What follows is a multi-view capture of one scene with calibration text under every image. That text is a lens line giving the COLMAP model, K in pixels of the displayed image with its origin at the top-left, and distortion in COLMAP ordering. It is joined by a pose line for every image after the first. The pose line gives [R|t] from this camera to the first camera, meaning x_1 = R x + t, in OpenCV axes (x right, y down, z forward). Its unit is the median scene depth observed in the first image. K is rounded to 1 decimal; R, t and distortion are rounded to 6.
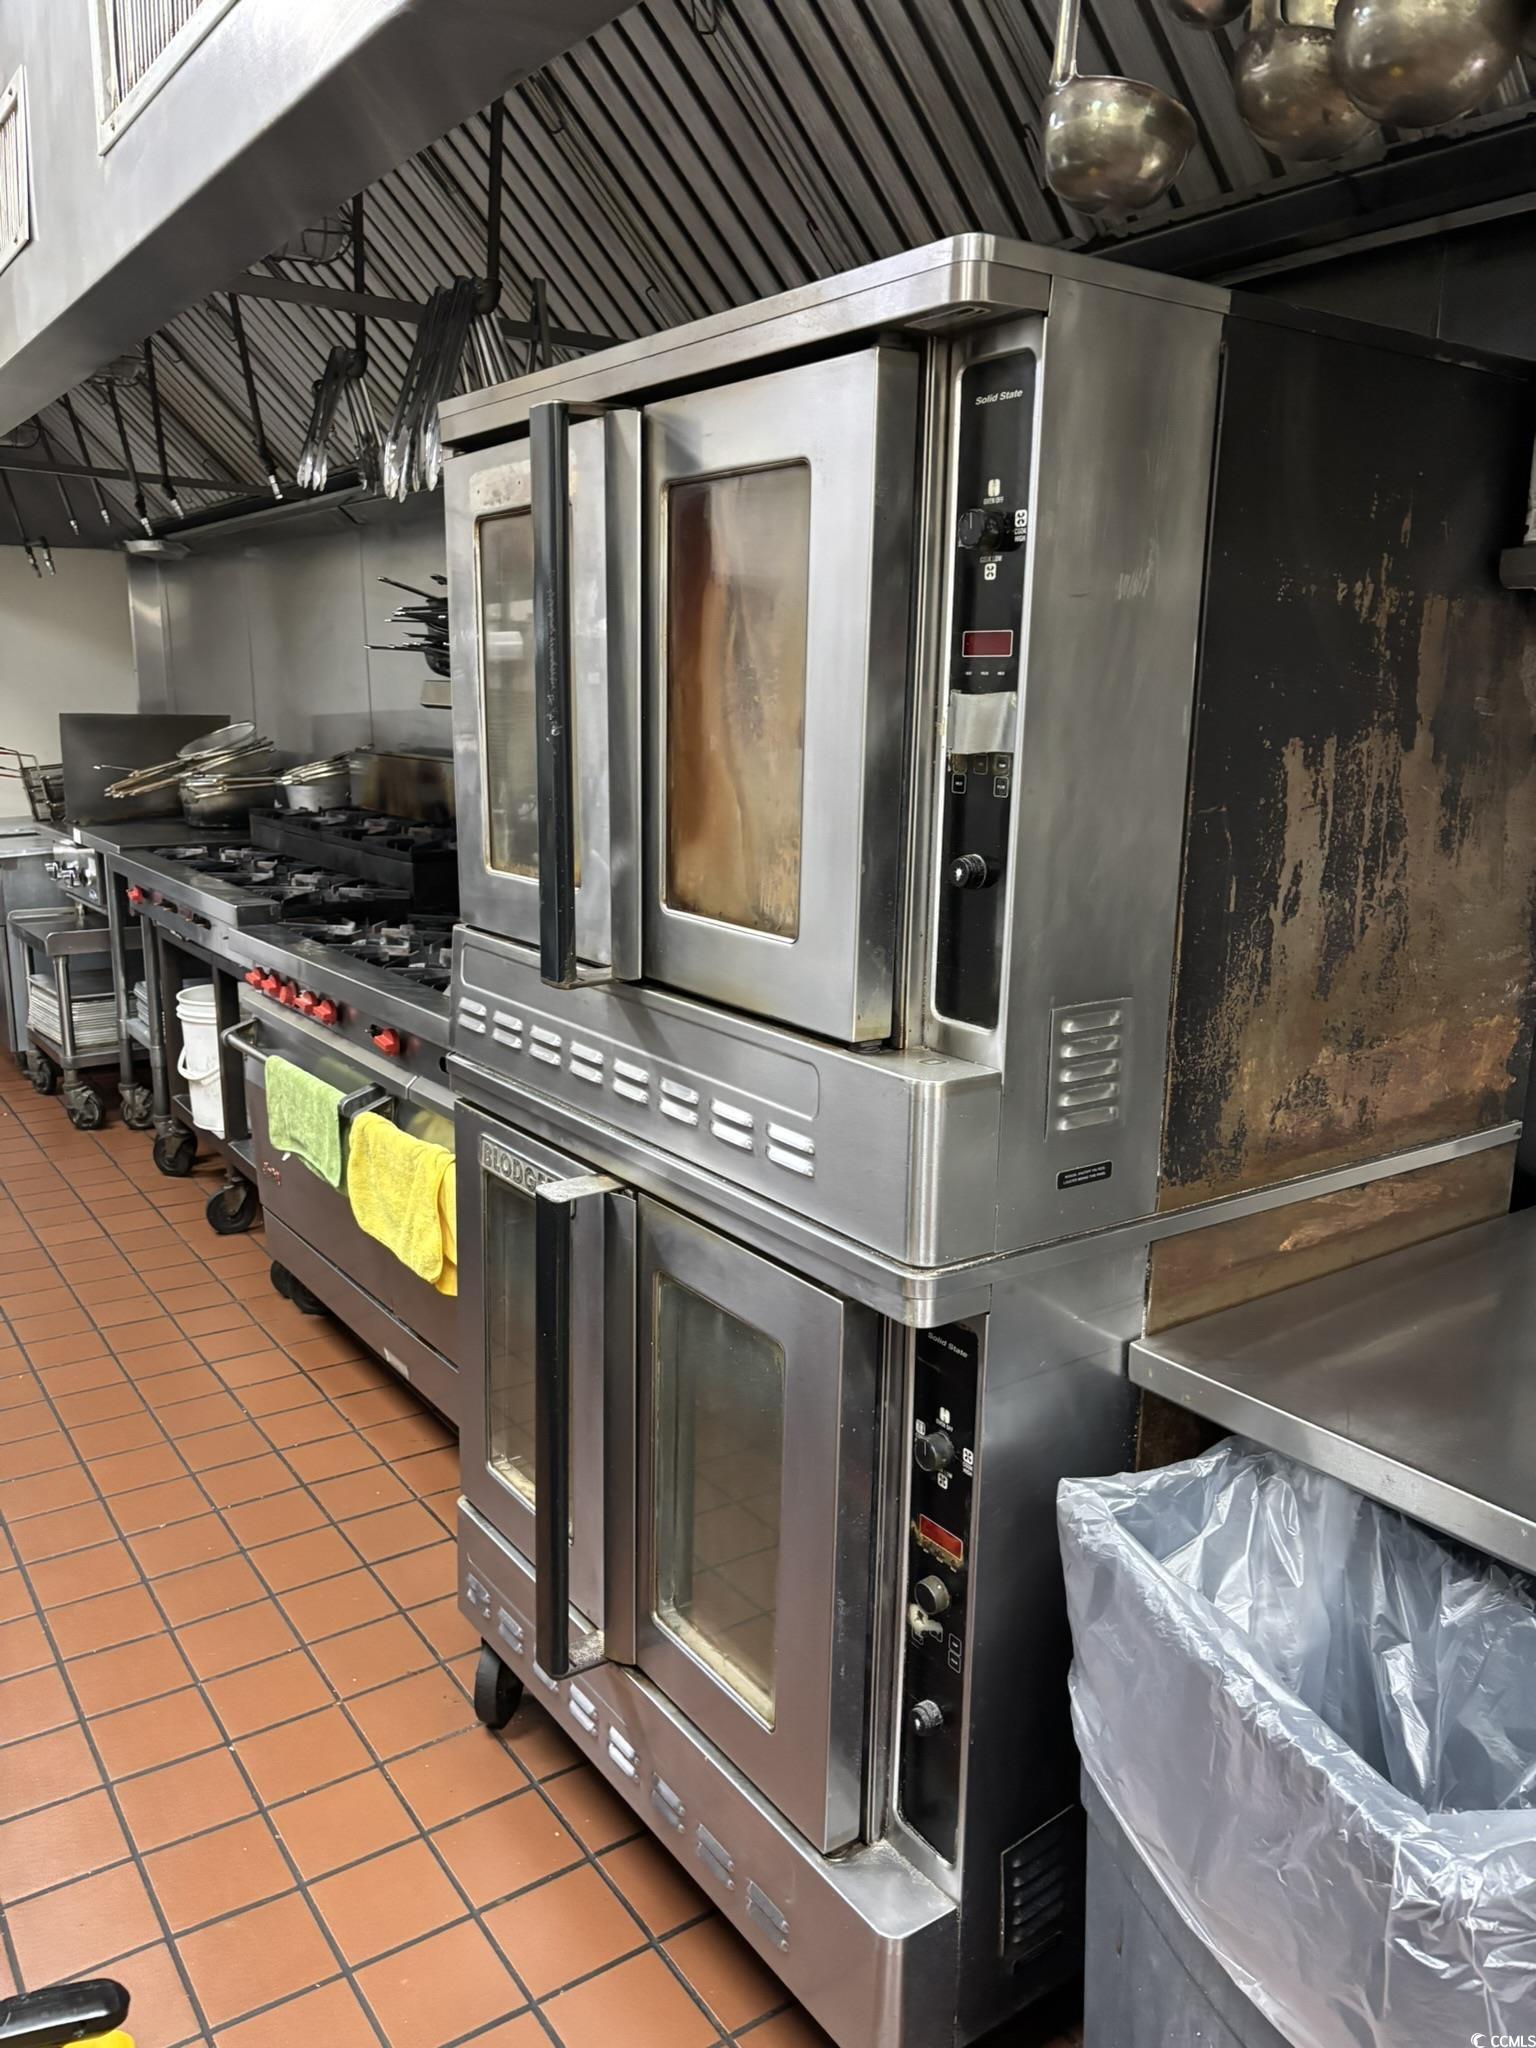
lens RADIAL K [[1567.4, 0, 757.2], [0, 1567.4, 1020.9], [0, 0, 1]] dist [0.033061, -0.018853]
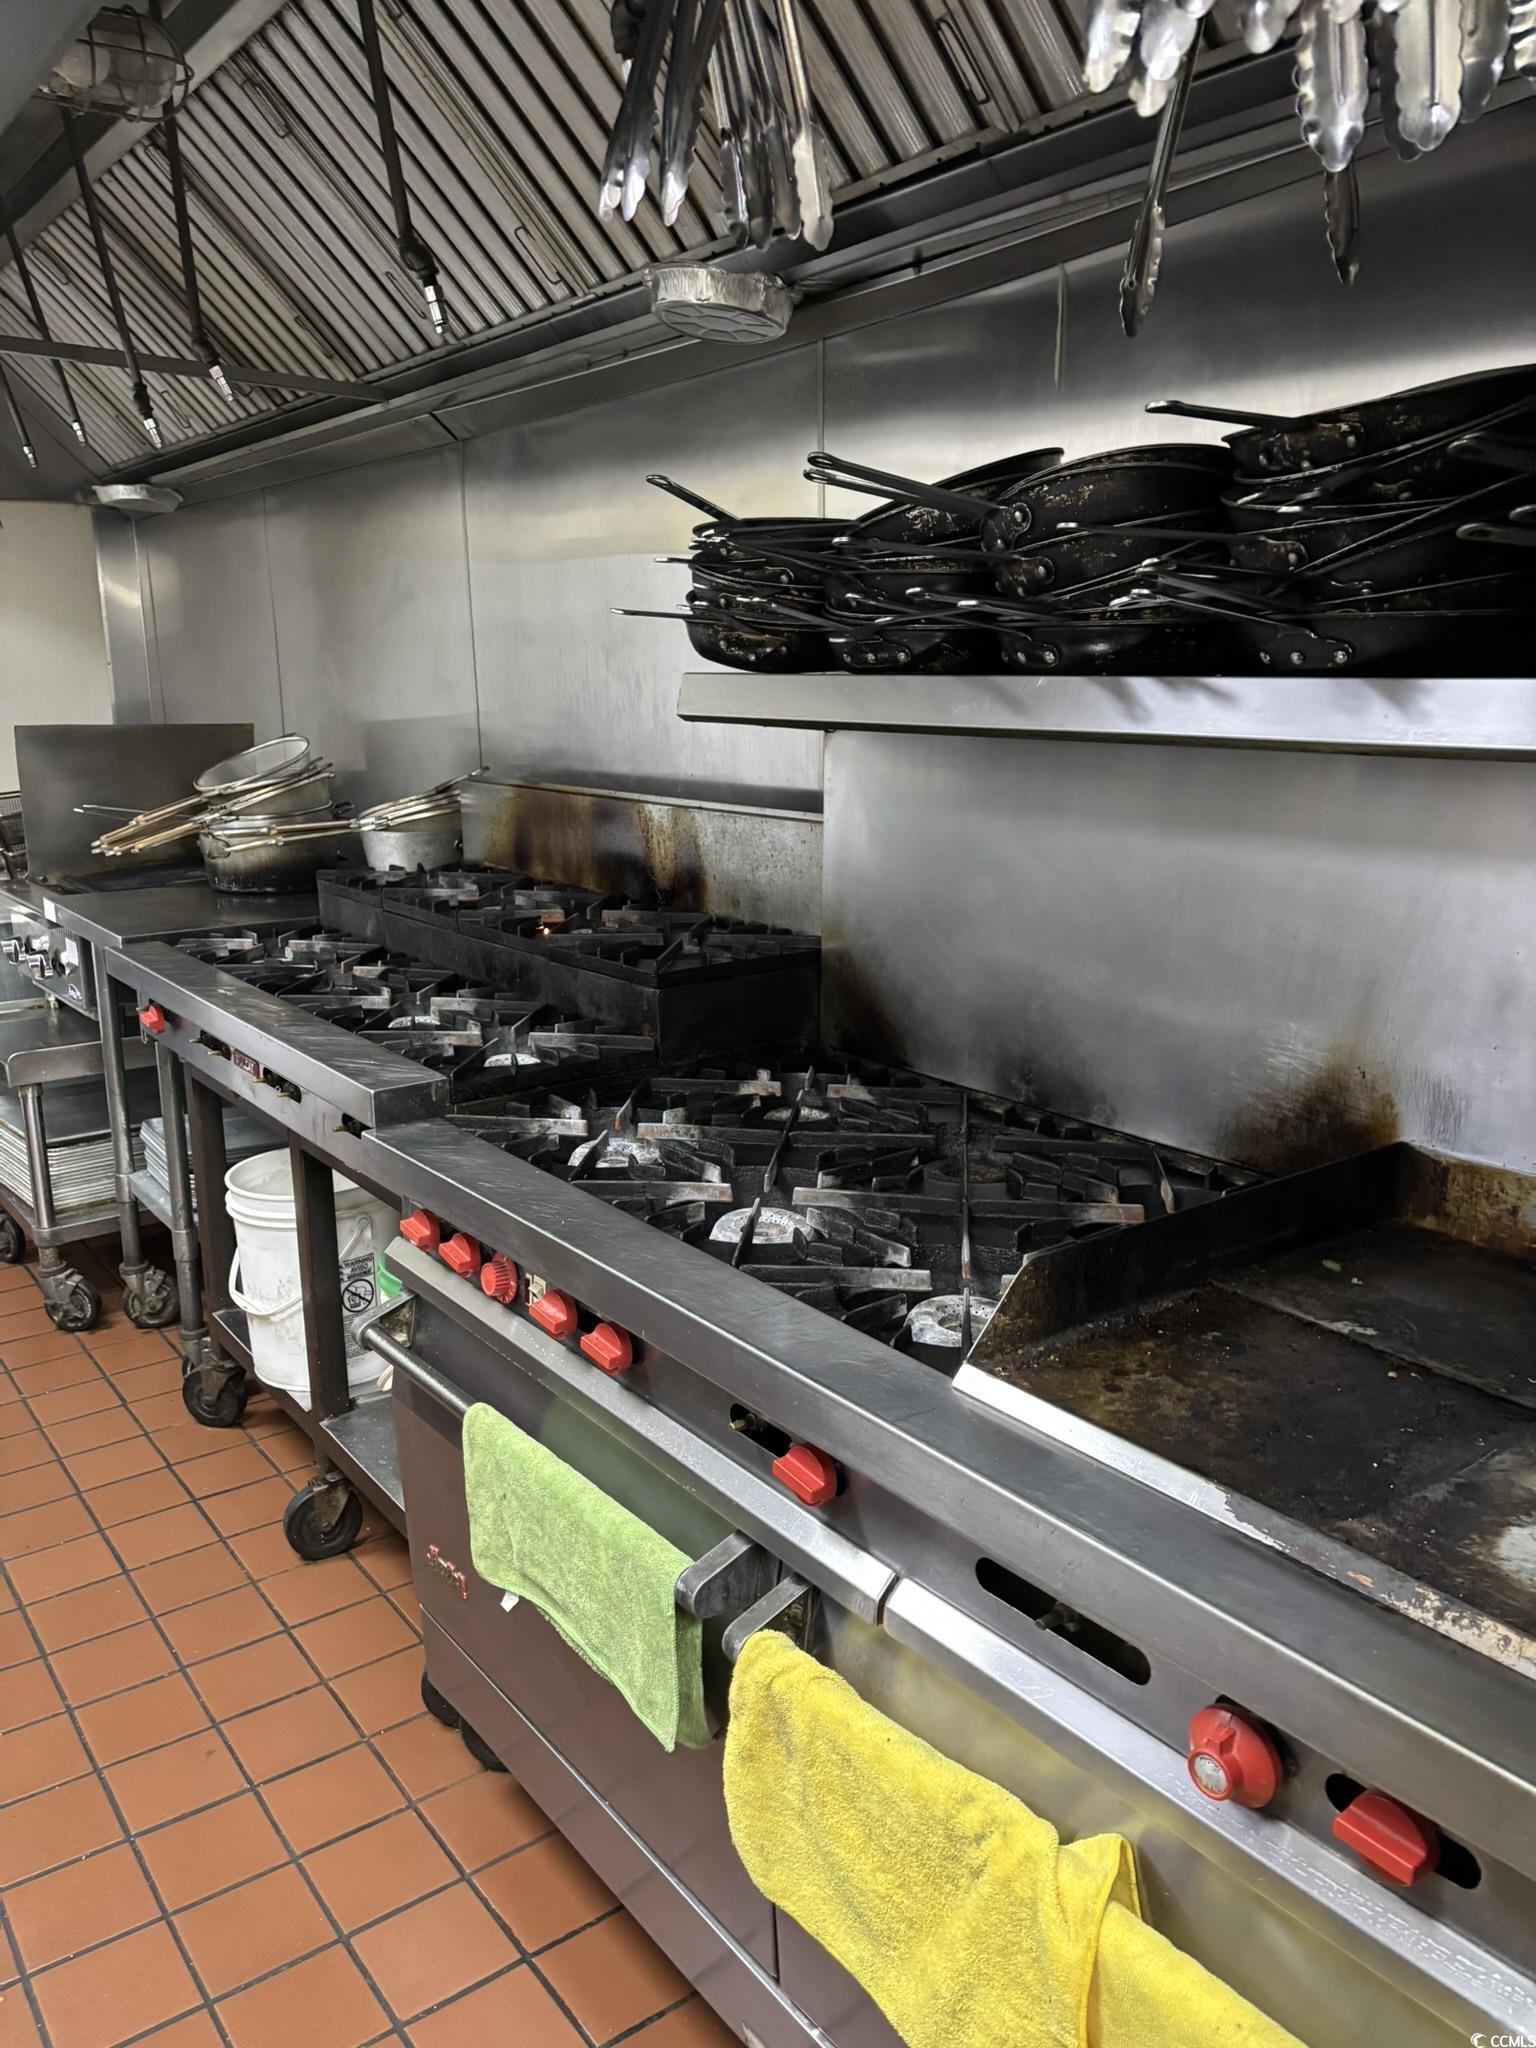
lens RADIAL K [[1567.4, 0, 777.1], [0, 1567.4, 1026.1], [0, 0, 1]] dist [0.033061, -0.018853]
pose [[0.998978, -0.025706, 0.037183, -0.147591], [0.025169, 0.999573, 0.014839, -0.070615], [-0.037549, -0.013888, 0.999198, 0.315226]]
